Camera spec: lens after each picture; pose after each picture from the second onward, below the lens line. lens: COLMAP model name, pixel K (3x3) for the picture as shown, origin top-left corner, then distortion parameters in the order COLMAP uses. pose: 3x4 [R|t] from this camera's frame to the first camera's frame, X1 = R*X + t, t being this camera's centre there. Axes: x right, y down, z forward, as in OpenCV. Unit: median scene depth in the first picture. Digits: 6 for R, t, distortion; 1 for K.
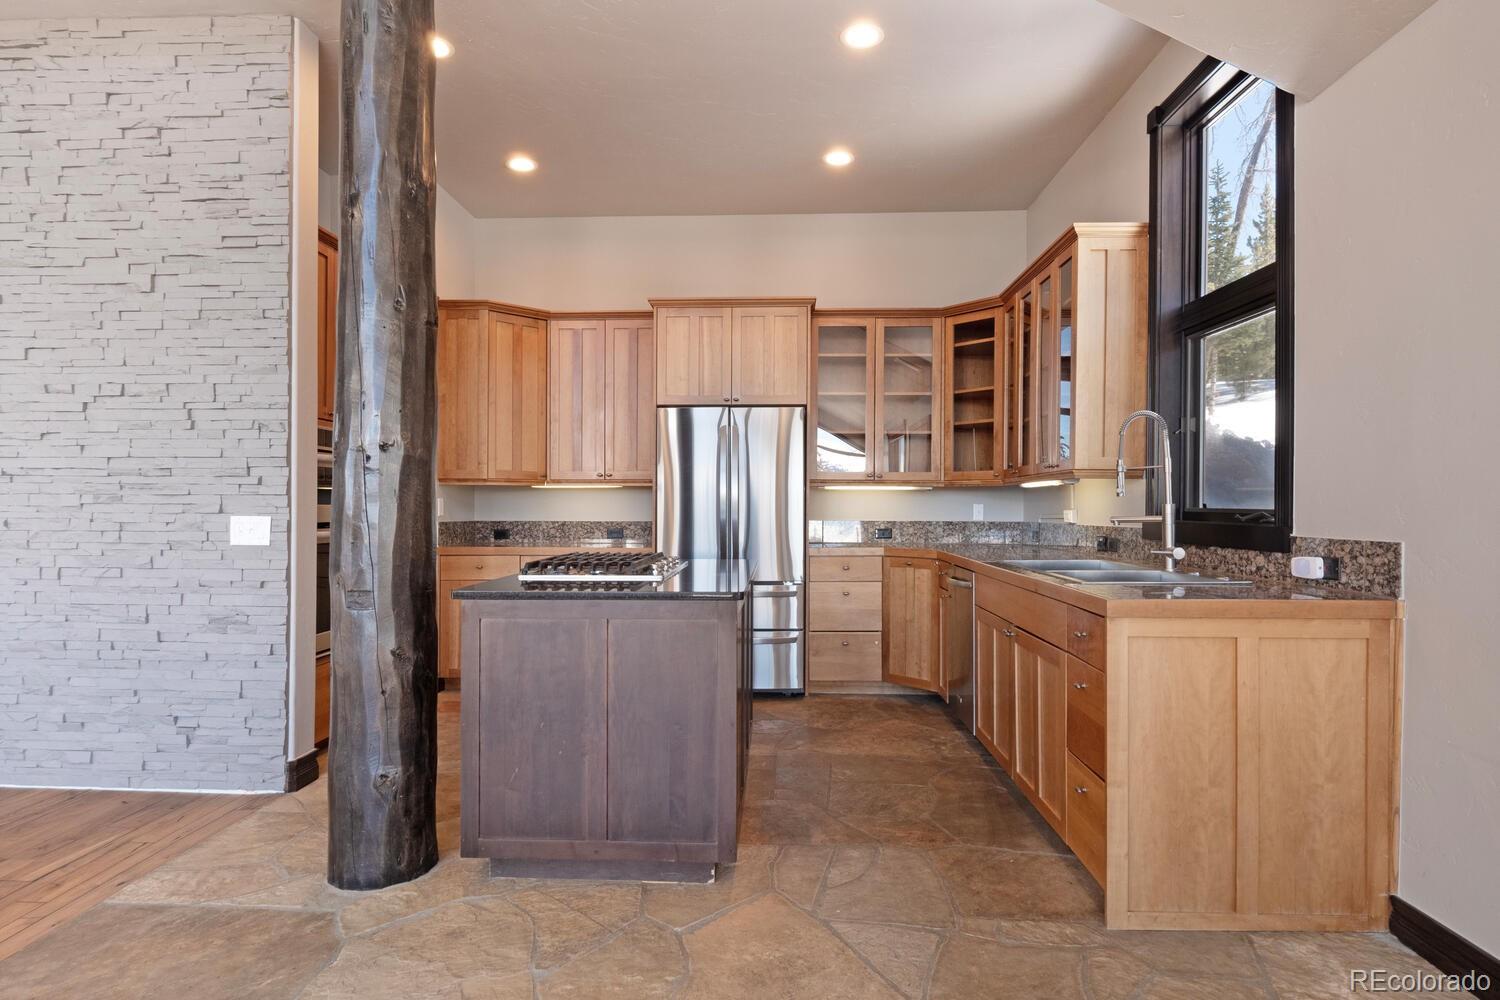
lens RADIAL K [[829.1, 0, 750.7], [0, 829.1, 507.2], [0, 0, 1]] dist [-0.003816, -0.001377]
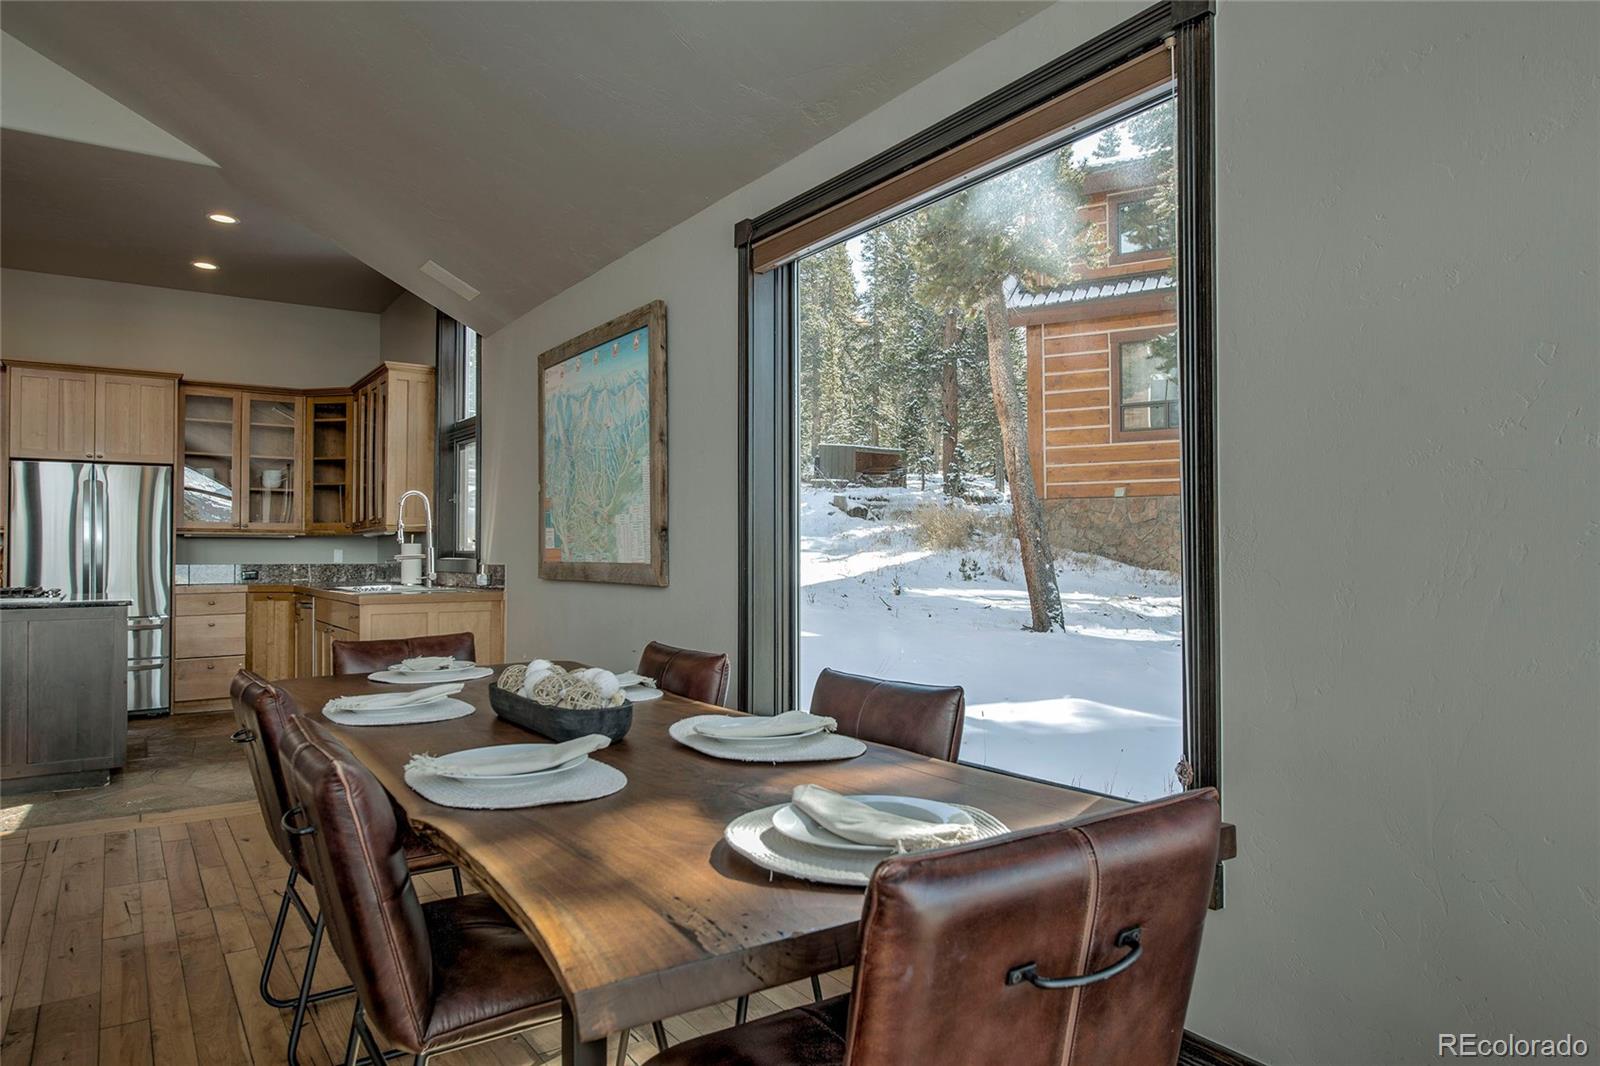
lens RADIAL K [[1053.7, 0, 806.5], [0, 1053.7, 543.2], [0, 0, 1]] dist [0.009821, 0.001745]
pose [[0.814497, 0.006867, 0.580128, -0.068982], [0.003164, 0.999862, -0.016278, 0.015175], [-0.580160, 0.015094, 0.814363, -0.720678]]
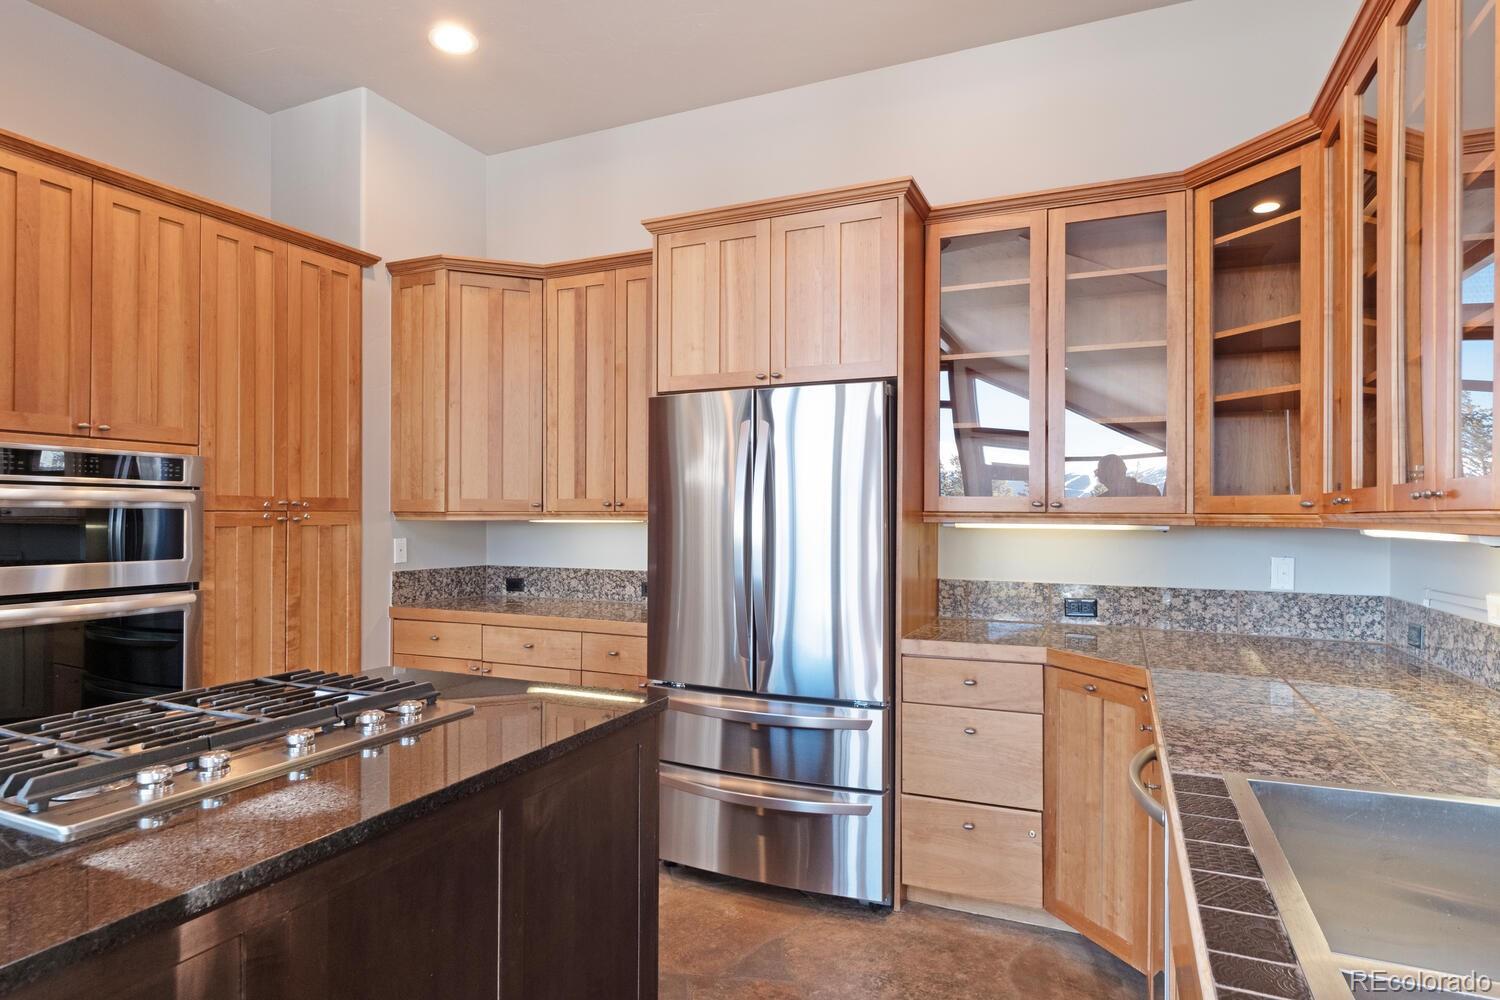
lens RADIAL K [[829.1, 0, 750.7], [0, 829.1, 507.2], [0, 0, 1]] dist [-0.003816, -0.001377]
pose [[0.926310, -0.001448, -0.376759, 0.182049], [-0.001214, 0.999976, -0.006828, -0.033783], [0.376760, 0.006783, 0.926286, 0.453448]]
